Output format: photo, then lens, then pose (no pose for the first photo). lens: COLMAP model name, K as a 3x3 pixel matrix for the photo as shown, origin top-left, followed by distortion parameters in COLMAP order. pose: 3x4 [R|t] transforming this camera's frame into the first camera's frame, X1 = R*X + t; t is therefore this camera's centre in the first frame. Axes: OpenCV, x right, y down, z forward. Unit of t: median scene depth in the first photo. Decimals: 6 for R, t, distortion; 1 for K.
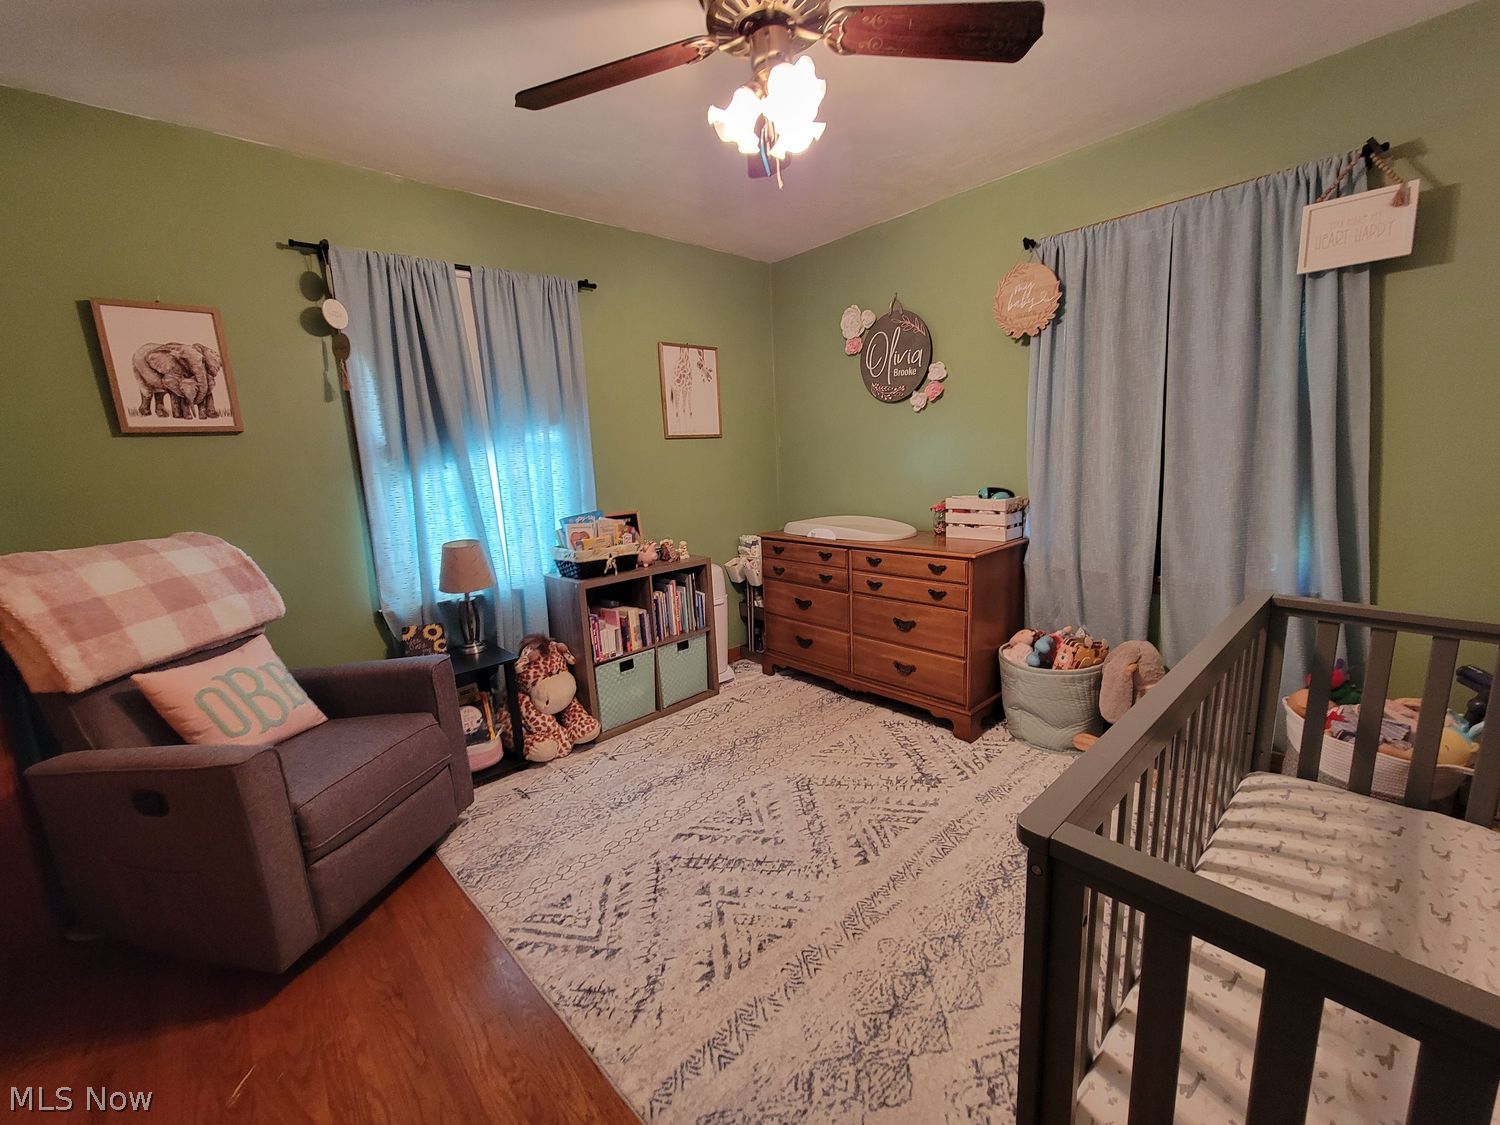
lens RADIAL K [[610.8, 0, 755.8], [0, 610.8, 568.5], [0, 0, 1]] dist [-0.007978, 0.001793]
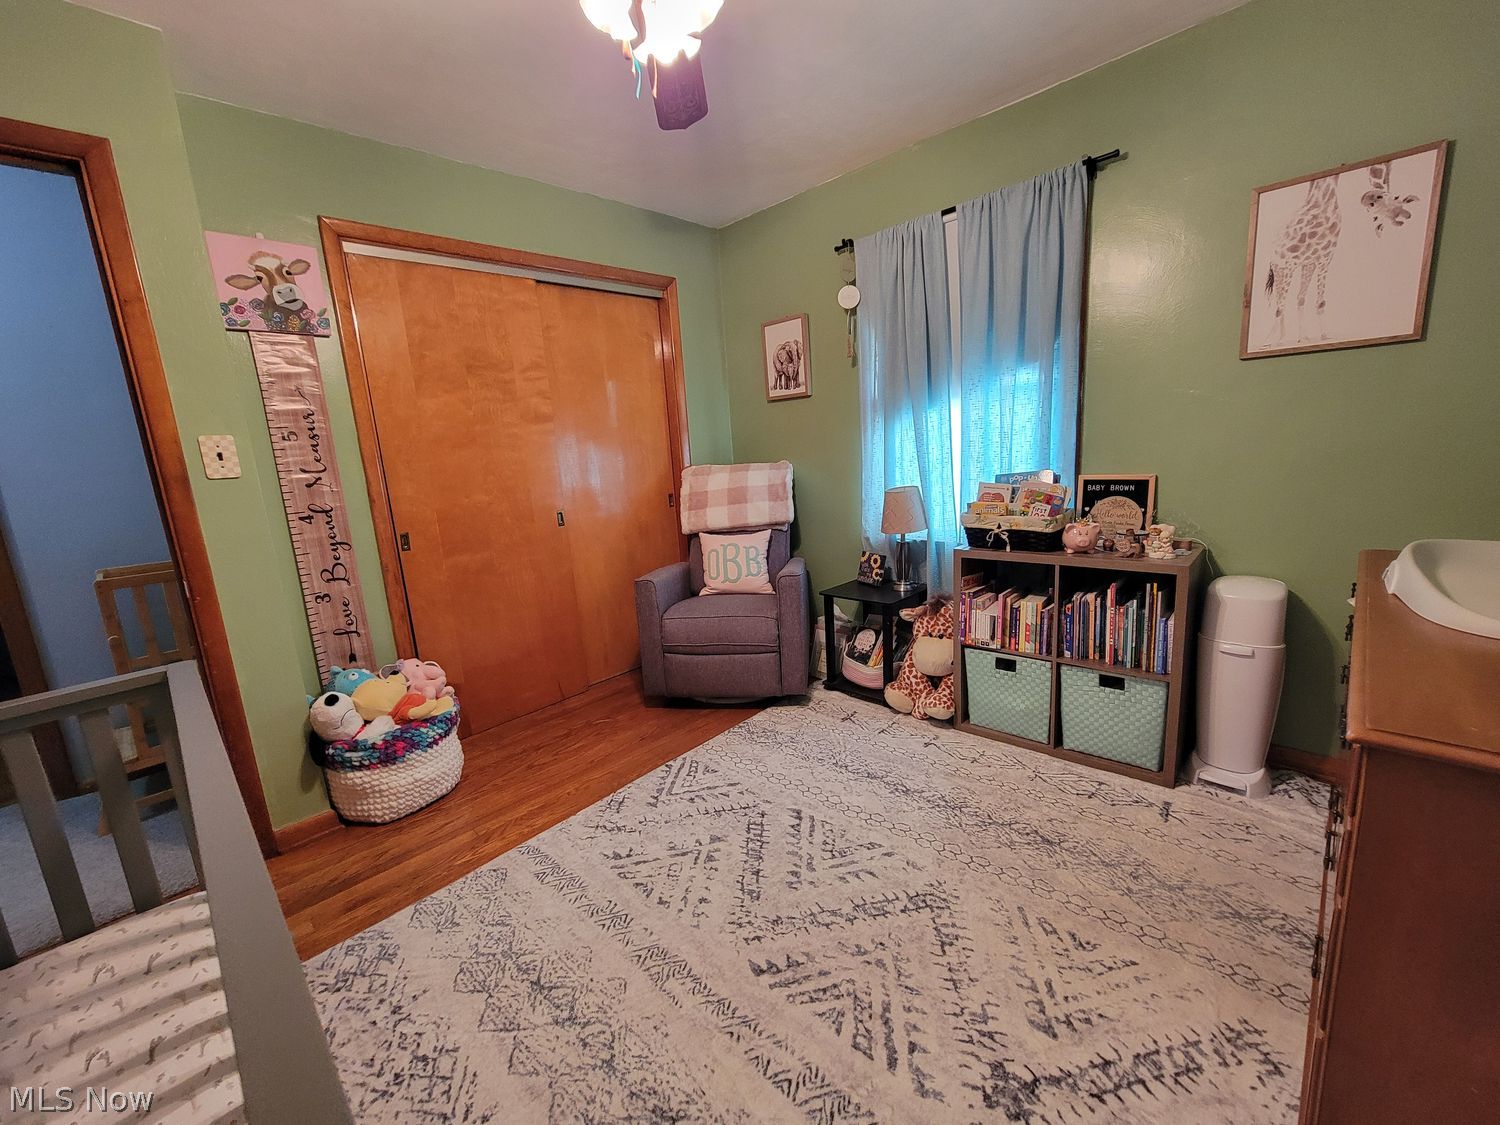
lens RADIAL K [[610.8, 0, 755.1], [0, 610.8, 566.1], [0, 0, 1]] dist [-0.007978, 0.001793]
pose [[0.055676, 0.238204, -0.969618, 0.727547], [-0.126878, 0.964940, 0.229769, -0.154159], [0.990355, 0.110230, 0.083947, 0.820120]]
